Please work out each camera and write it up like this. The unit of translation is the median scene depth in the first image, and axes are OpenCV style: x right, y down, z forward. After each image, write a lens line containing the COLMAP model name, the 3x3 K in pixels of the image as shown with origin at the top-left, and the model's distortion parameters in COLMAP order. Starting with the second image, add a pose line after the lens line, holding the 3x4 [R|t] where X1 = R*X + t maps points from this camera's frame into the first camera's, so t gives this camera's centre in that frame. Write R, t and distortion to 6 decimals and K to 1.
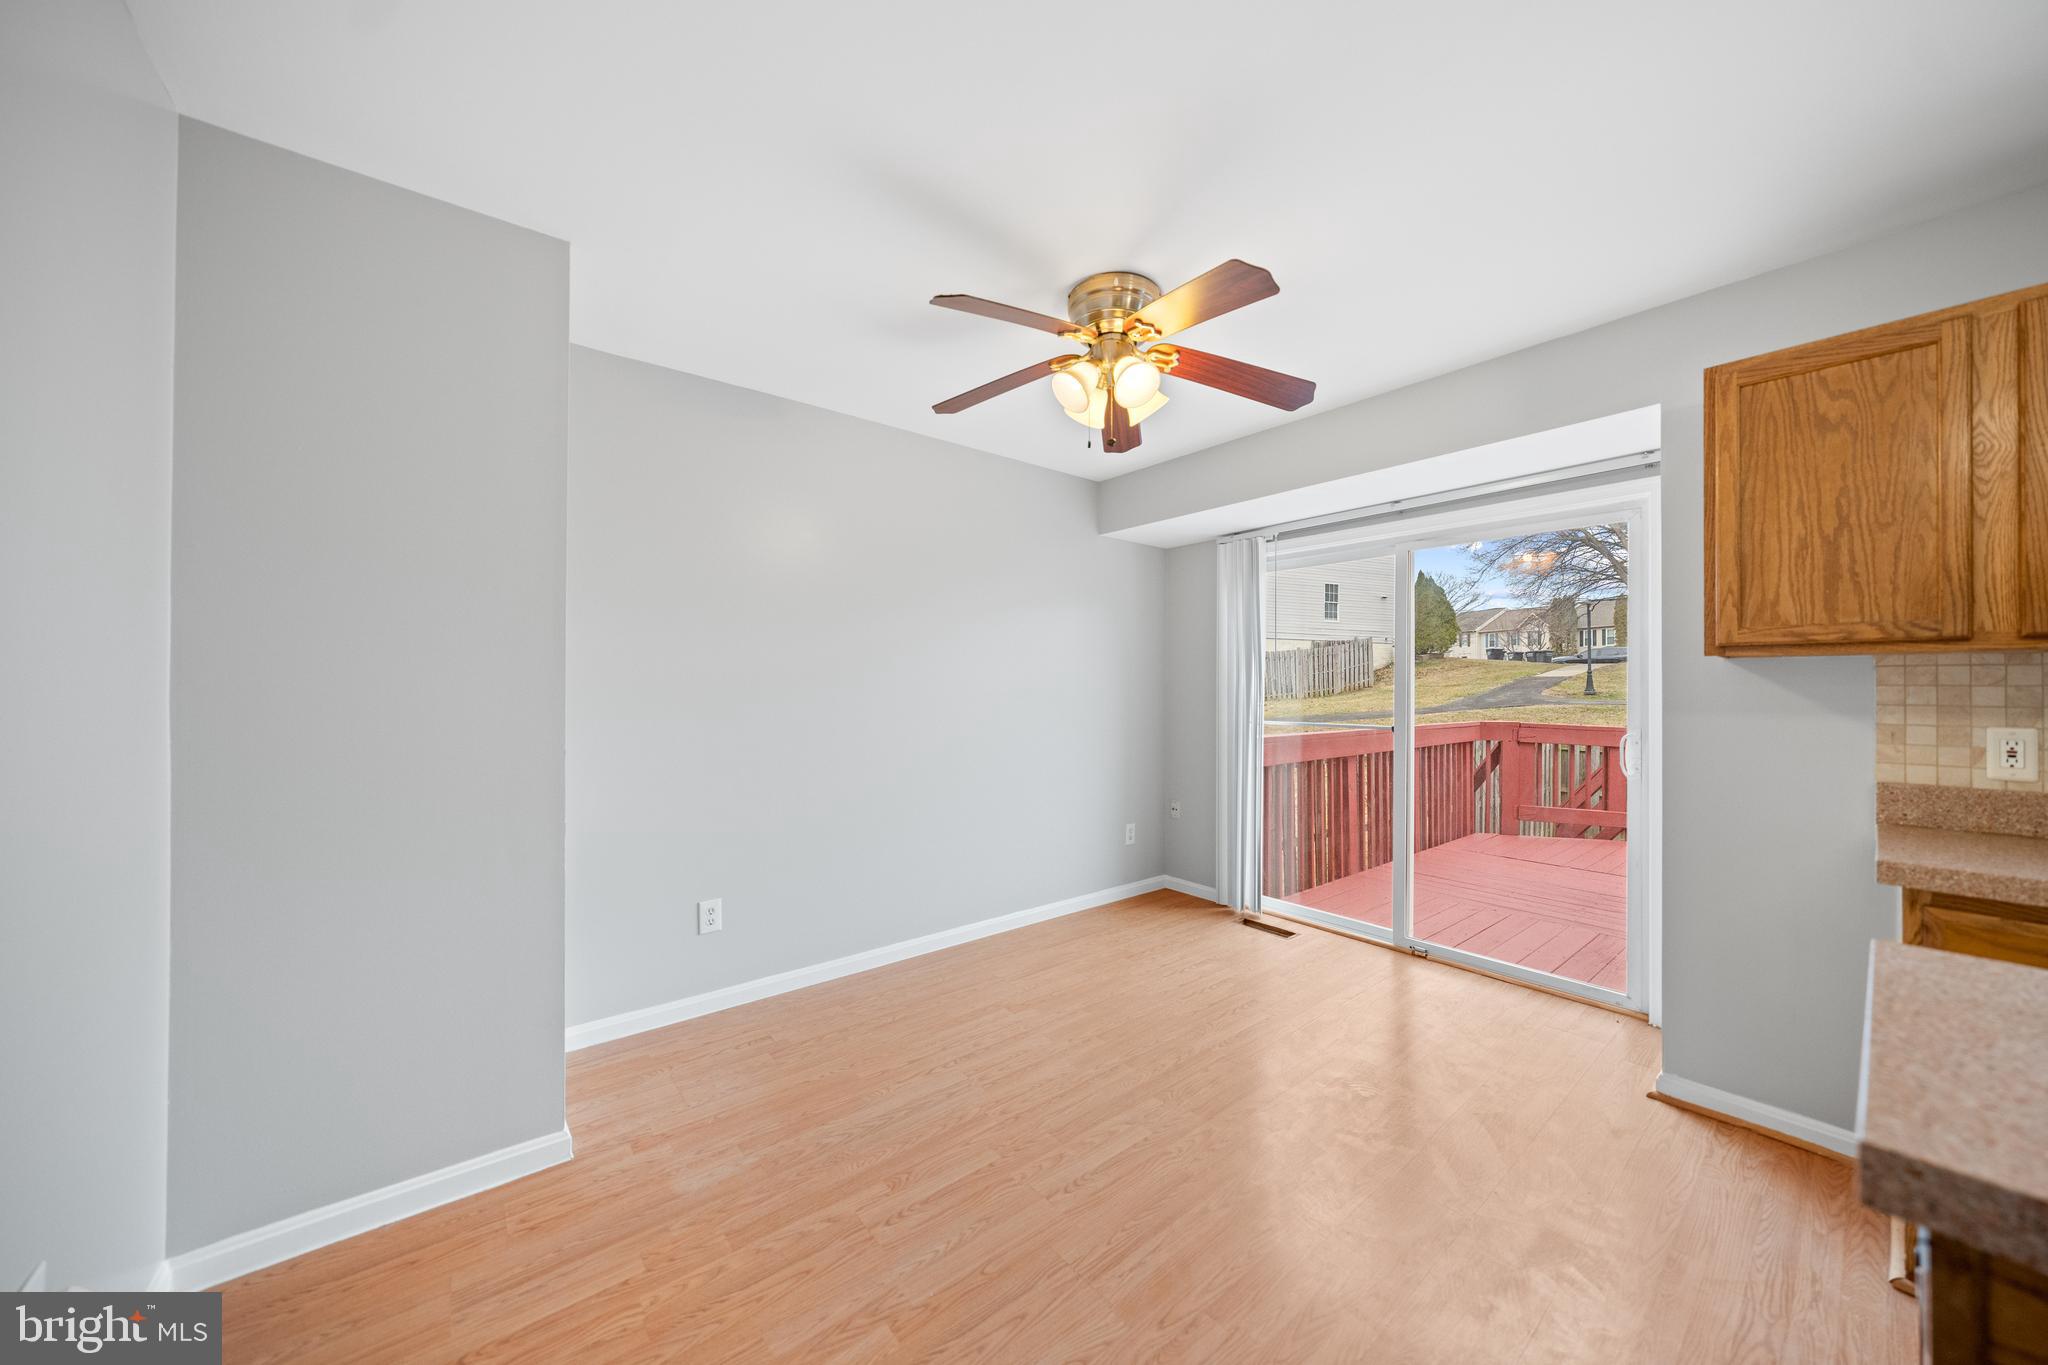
lens RADIAL K [[690.5, 0, 1022.6], [0, 690.5, 683.0], [0, 0, 1]] dist [-0.000487, -0.000085]
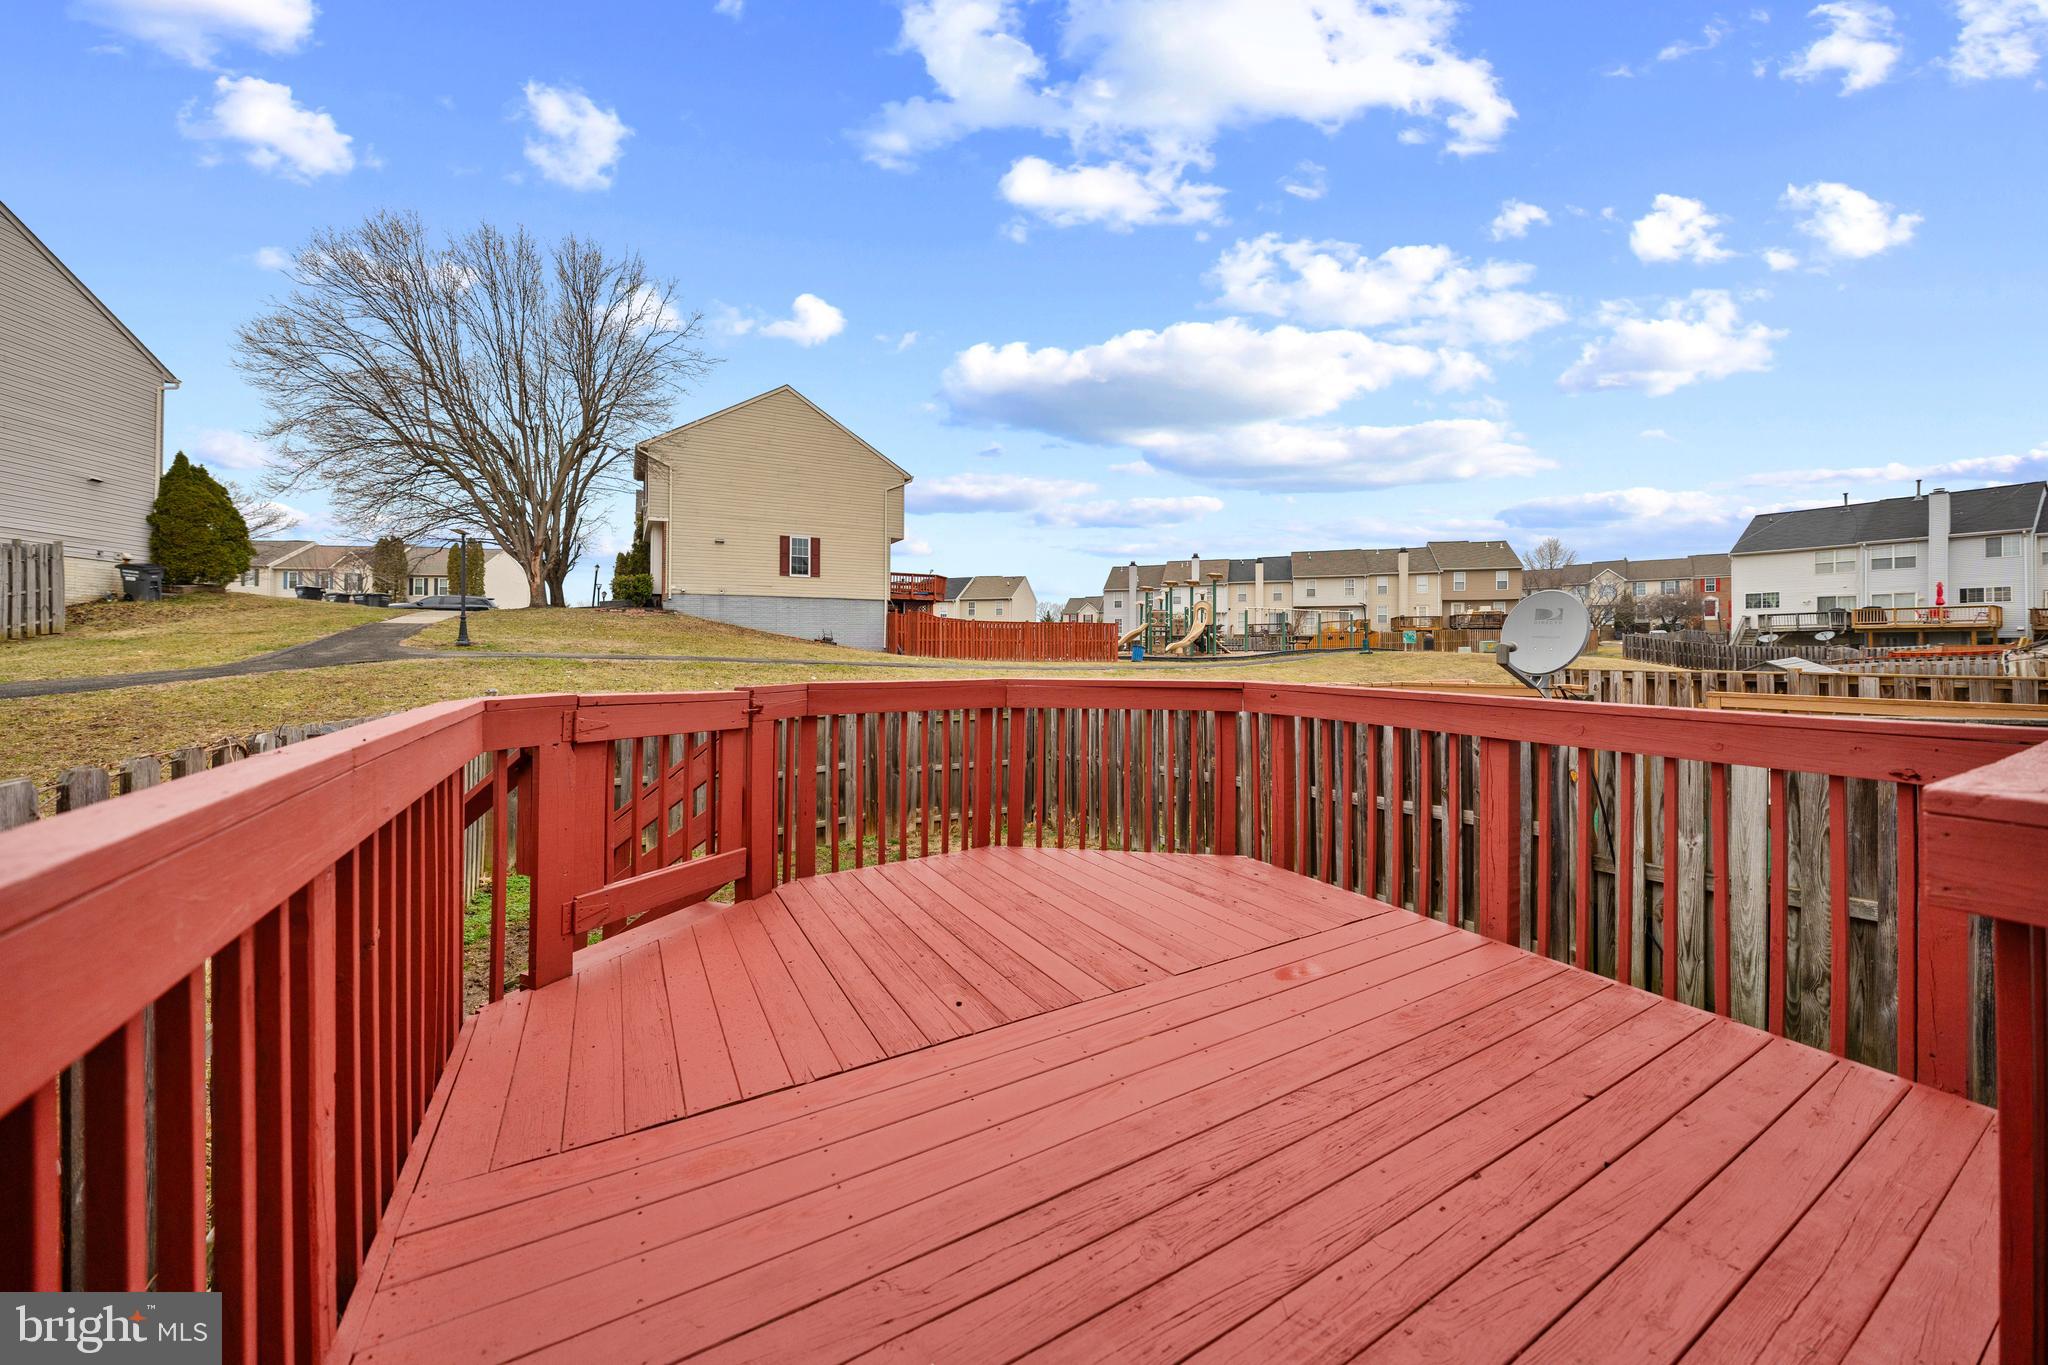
lens RADIAL K [[690.5, 0, 1002.1], [0, 690.5, 642.4], [0, 0, 1]] dist [-0.000487, -0.000085]
pose [[0.164970, 0.004418, 0.986289, 0.078793], [-0.011373, 0.999932, -0.002577, 0.005143], [-0.986233, -0.010792, 0.165009, 0.152853]]
